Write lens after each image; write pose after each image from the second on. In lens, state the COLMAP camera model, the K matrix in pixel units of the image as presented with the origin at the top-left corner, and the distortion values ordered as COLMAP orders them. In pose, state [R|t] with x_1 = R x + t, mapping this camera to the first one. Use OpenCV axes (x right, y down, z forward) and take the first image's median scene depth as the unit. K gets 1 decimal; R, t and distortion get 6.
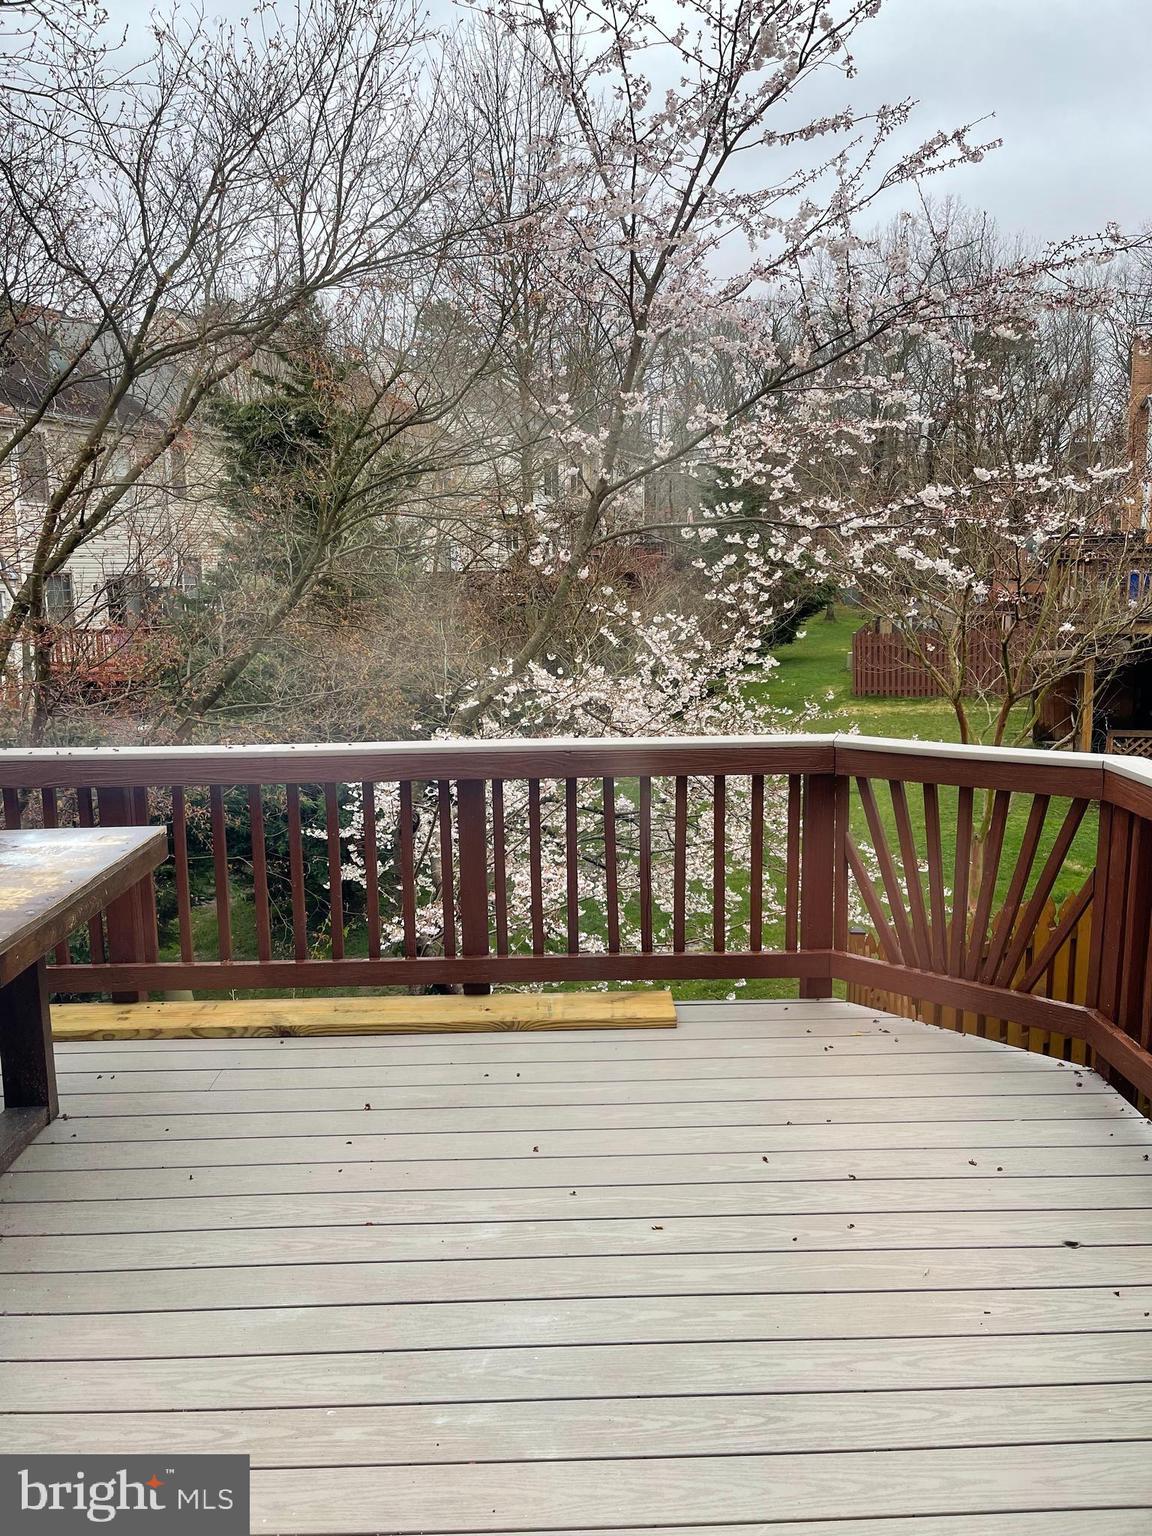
lens RADIAL K [[1152.5, 0, 572.0], [0, 1152.5, 762.5], [0, 0, 1]] dist [0.051906, -0.068303]
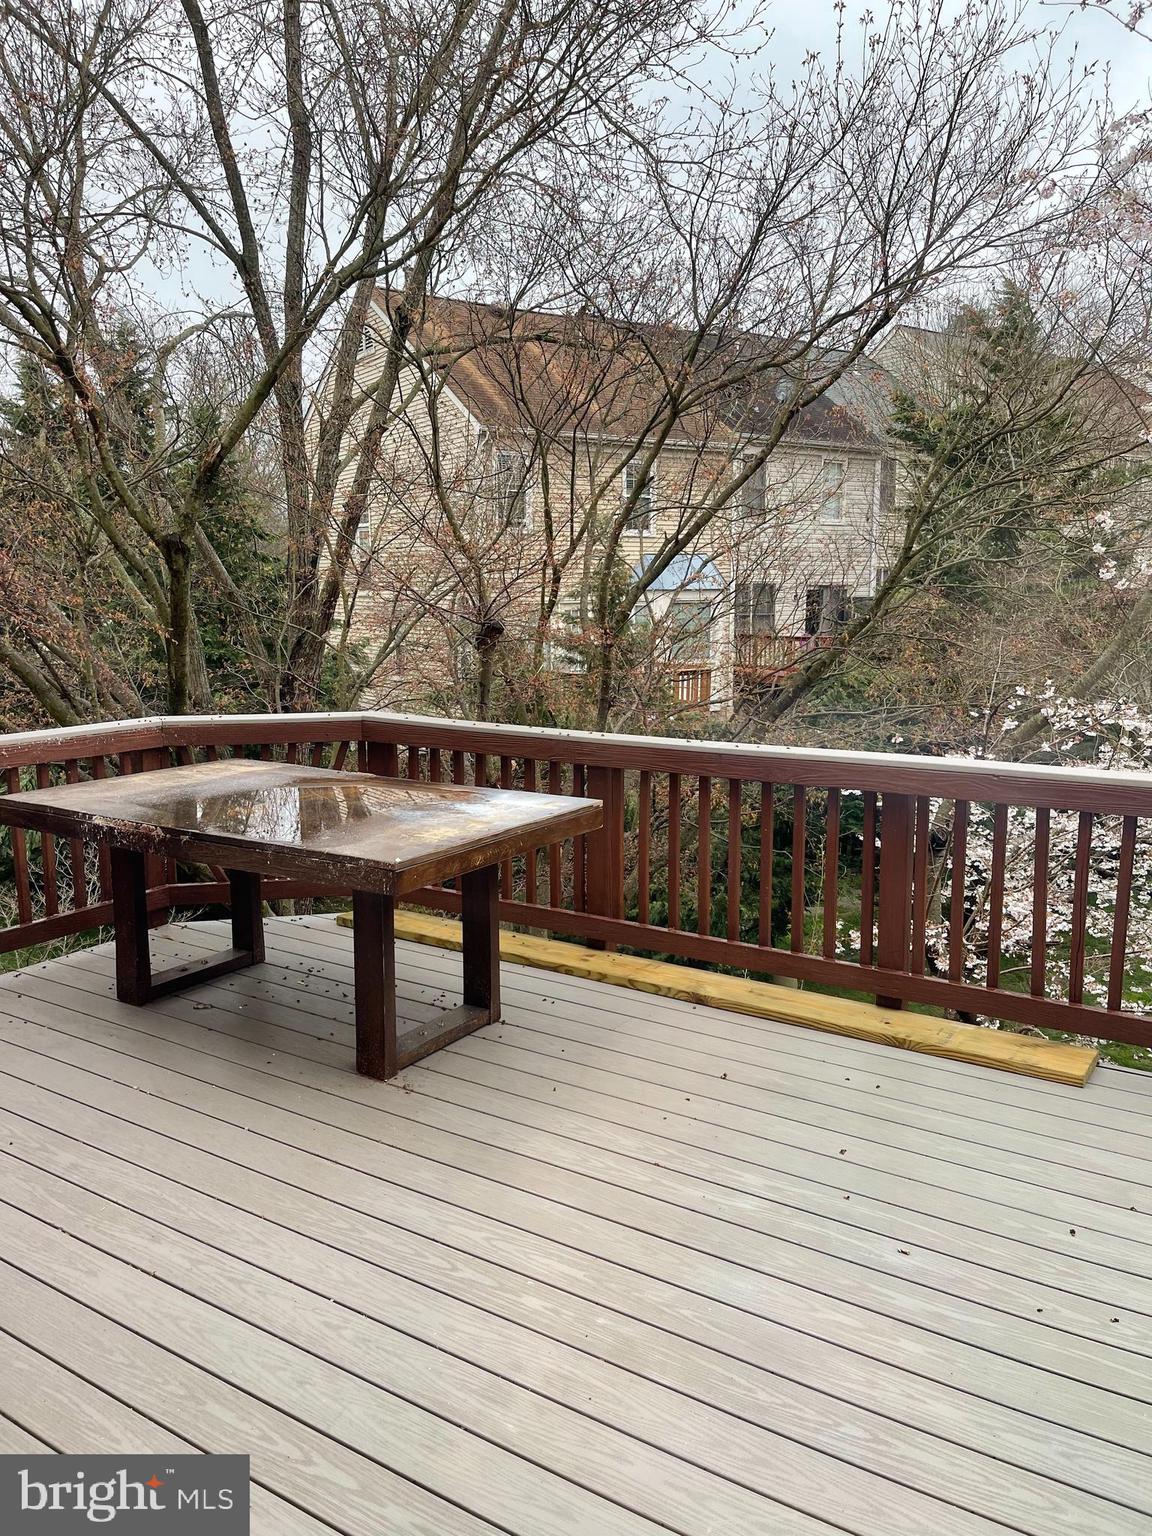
lens RADIAL K [[1152.5, 0, 577.4], [0, 1152.5, 773.9], [0, 0, 1]] dist [0.051906, -0.068303]
pose [[0.829491, 0.104422, -0.548672, 0.287916], [-0.104507, 0.994035, 0.031186, -0.006492], [0.548656, 0.031472, 0.835456, 0.001581]]
